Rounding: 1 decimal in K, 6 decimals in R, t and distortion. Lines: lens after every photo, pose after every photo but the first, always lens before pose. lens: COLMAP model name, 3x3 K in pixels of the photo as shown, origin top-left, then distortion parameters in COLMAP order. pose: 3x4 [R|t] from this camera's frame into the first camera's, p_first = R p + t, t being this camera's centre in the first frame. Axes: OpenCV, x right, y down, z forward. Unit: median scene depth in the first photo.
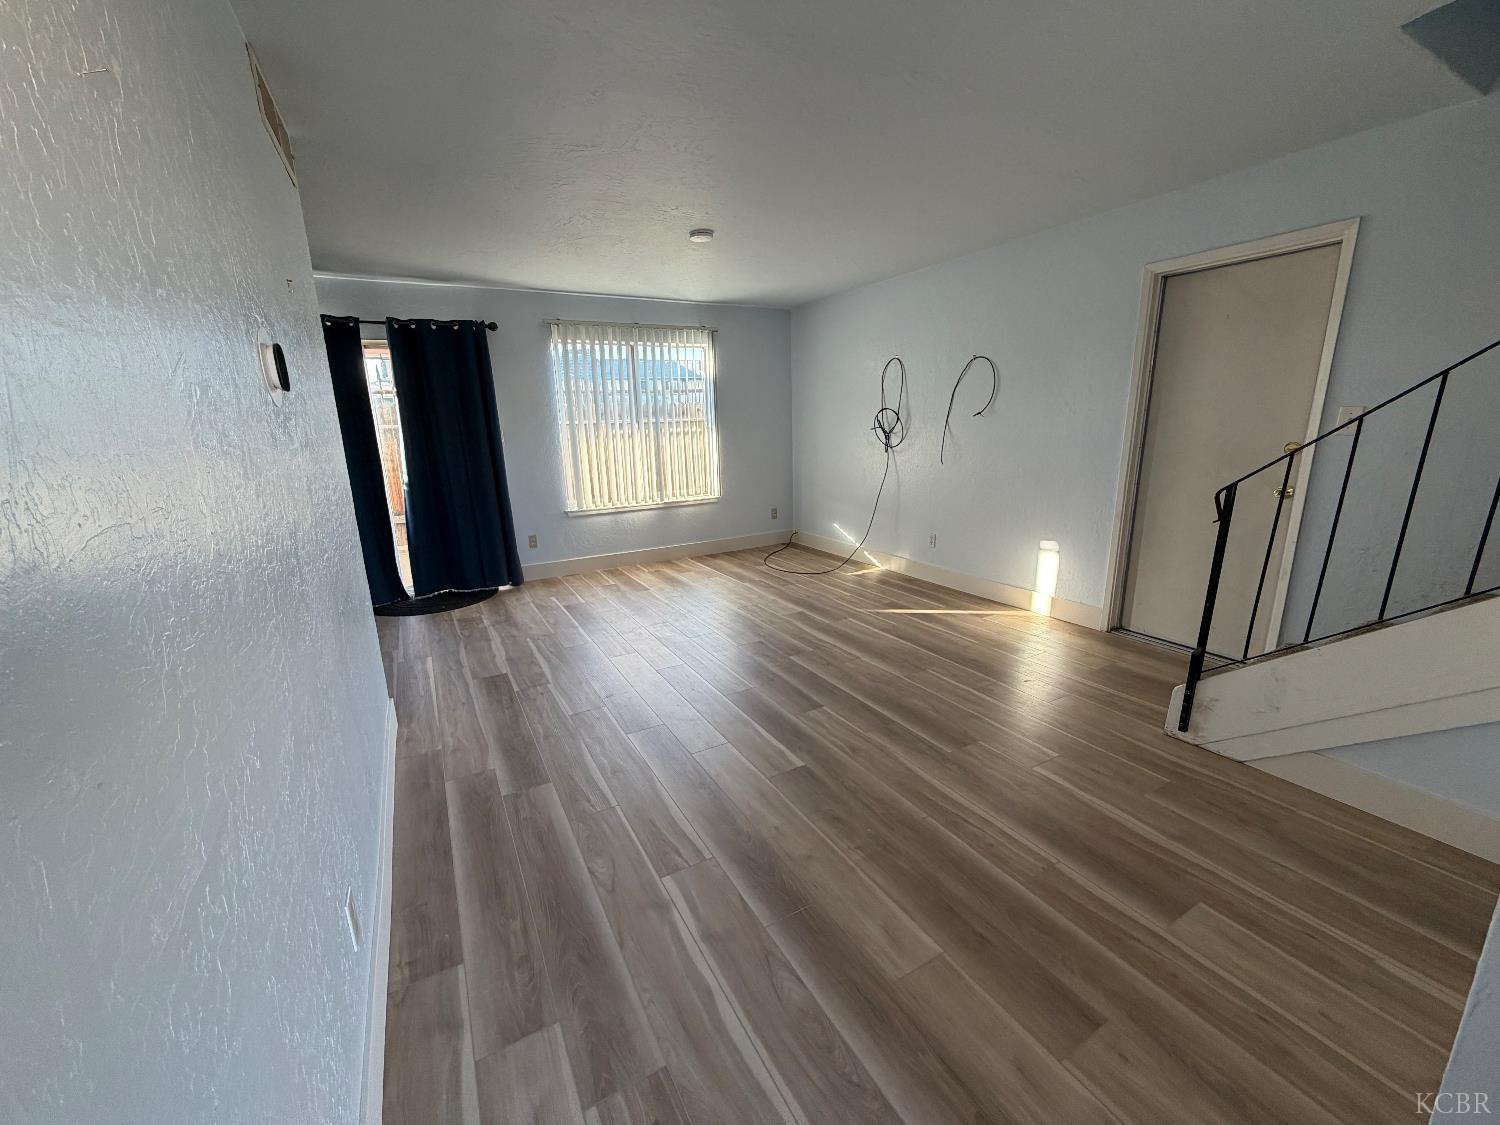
lens RADIAL K [[592.3, 0, 746.6], [0, 592.3, 563.0], [0, 0, 1]] dist [0.001004, -0.001026]
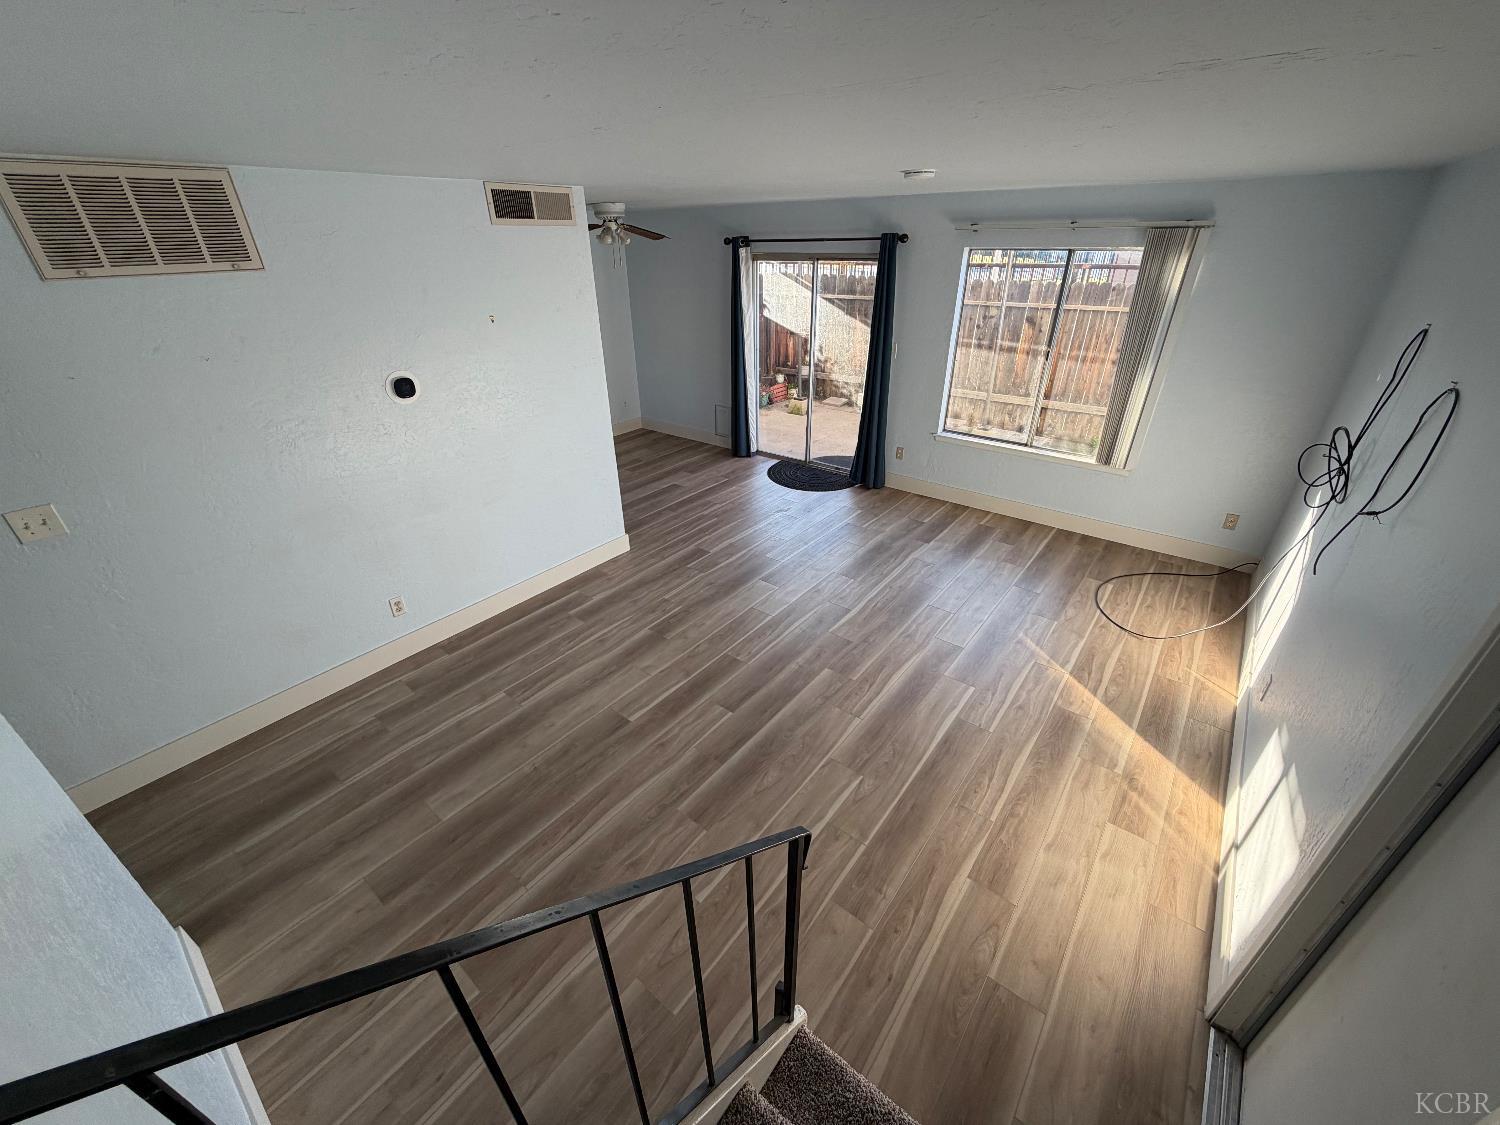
lens RADIAL K [[592.3, 0, 749.4], [0, 592.3, 565.2], [0, 0, 1]] dist [0.001004, -0.001026]
pose [[0.384231, 0.469485, -0.794953, 0.722258], [-0.217684, 0.882843, 0.416176, -0.371967], [0.897207, 0.013141, 0.441415, 0.455012]]
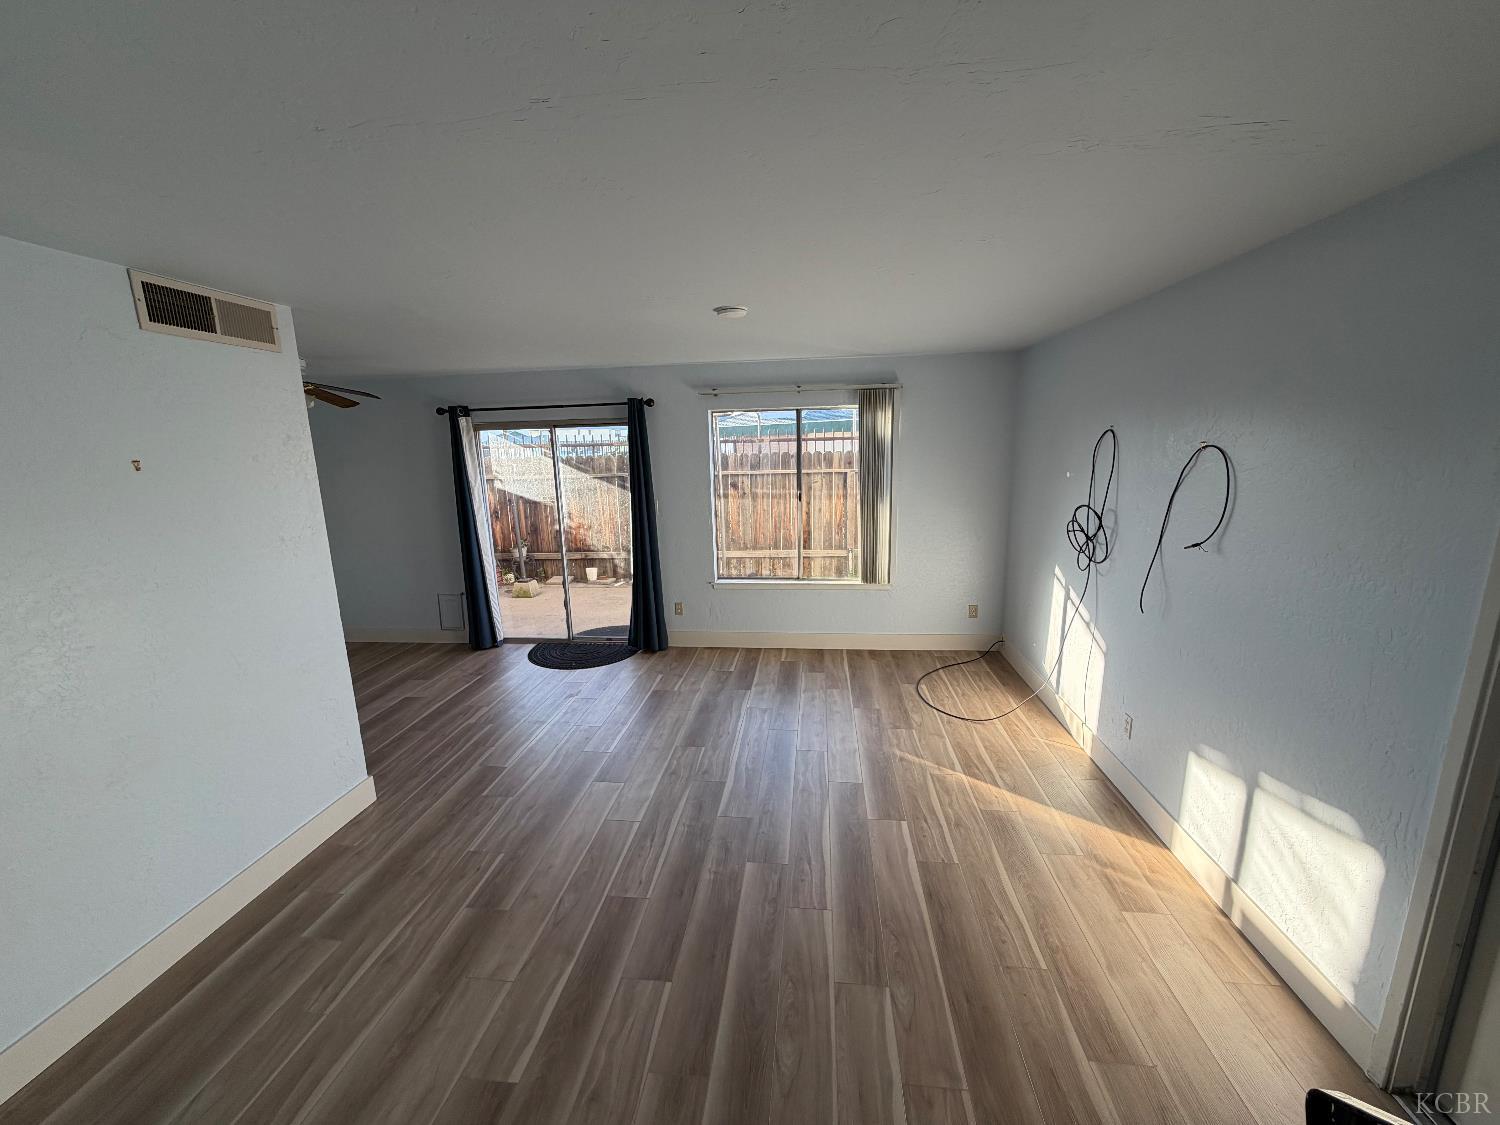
lens RADIAL K [[592.3, 0, 745.1], [0, 592.3, 568.0], [0, 0, 1]] dist [0.001004, -0.001026]
pose [[0.810602, 0.129736, -0.571046, 0.450805], [-0.135590, 0.990232, 0.032500, -0.235360], [0.569684, 0.051083, 0.820275, 0.367500]]
